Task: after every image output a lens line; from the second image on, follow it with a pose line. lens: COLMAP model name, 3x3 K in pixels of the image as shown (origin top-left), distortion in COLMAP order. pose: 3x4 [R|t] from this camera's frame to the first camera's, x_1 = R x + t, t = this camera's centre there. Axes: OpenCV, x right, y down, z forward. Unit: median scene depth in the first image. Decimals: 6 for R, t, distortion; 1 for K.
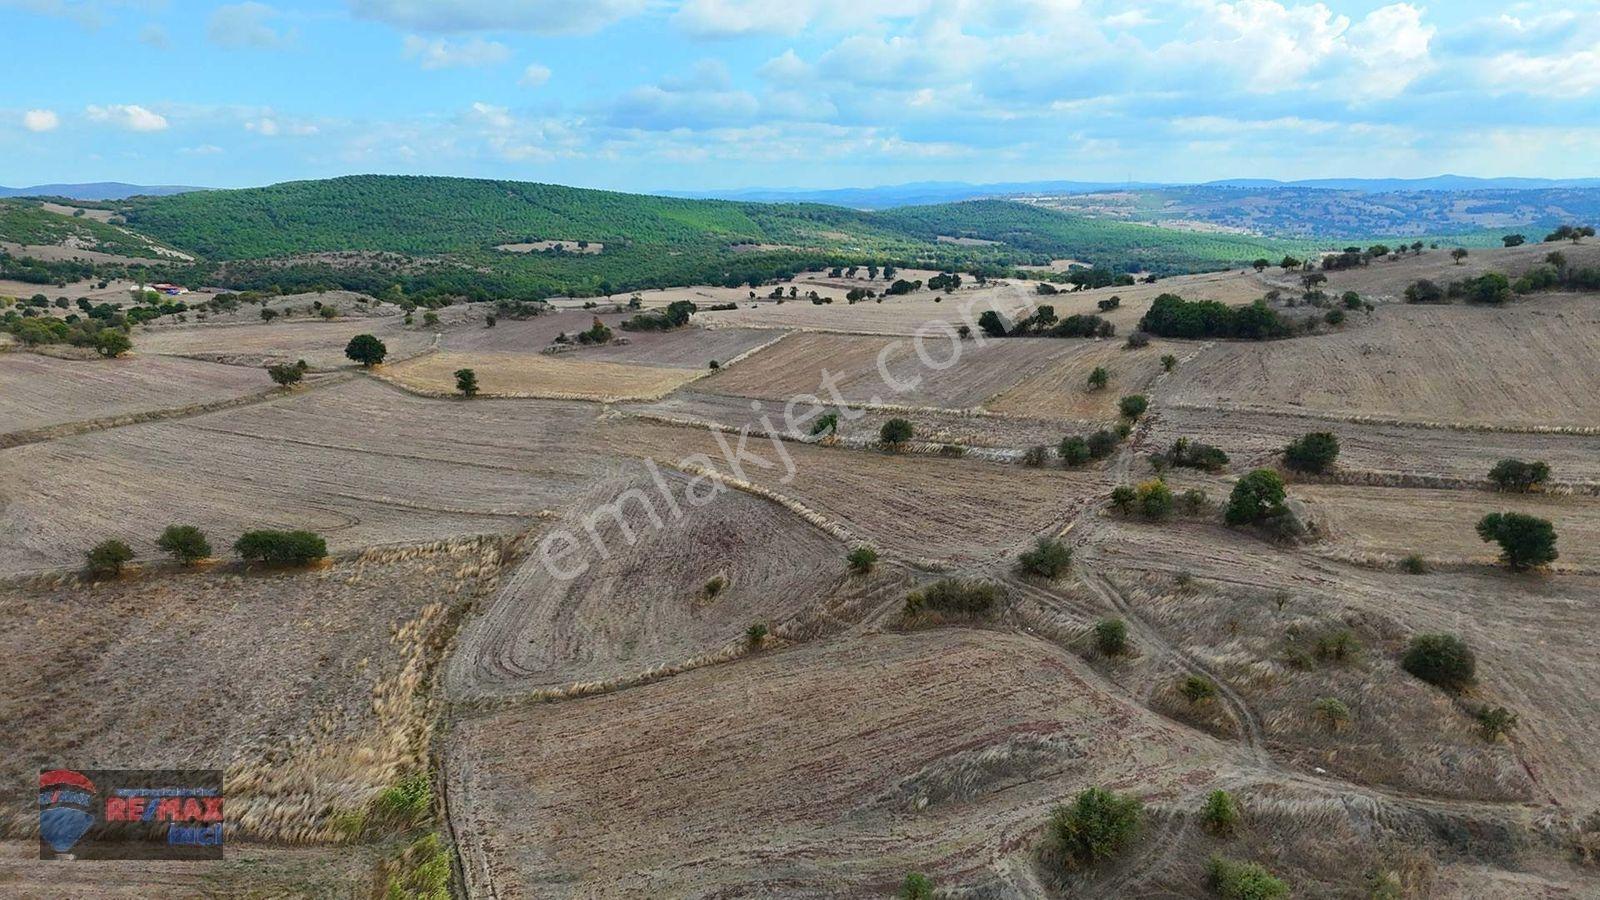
lens RADIAL K [[1171.9, 0, 792.1], [0, 1171.9, 452.3], [0, 0, 1]] dist [0.077056, -0.075074]
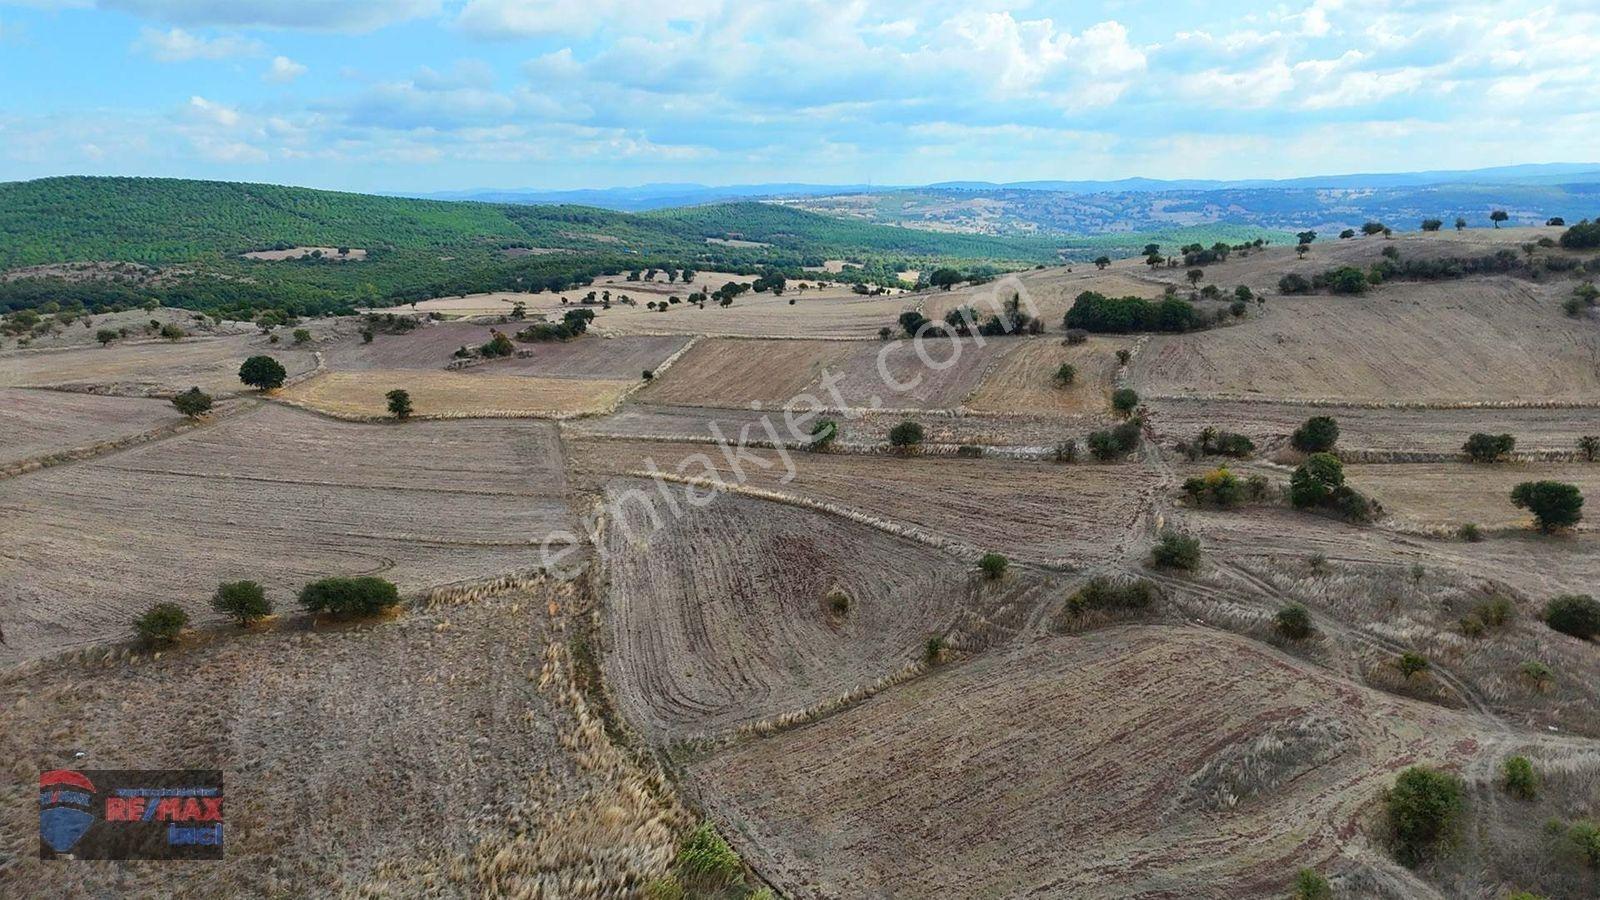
lens RADIAL K [[1171.9, 0, 793.1], [0, 1171.9, 447.8], [0, 0, 1]] dist [0.077056, -0.075074]
pose [[0.976106, -0.050960, 0.211236, -0.211545], [0.052012, 0.998646, 0.000574, -0.011623], [-0.210980, 0.010426, 0.977435, 0.037144]]
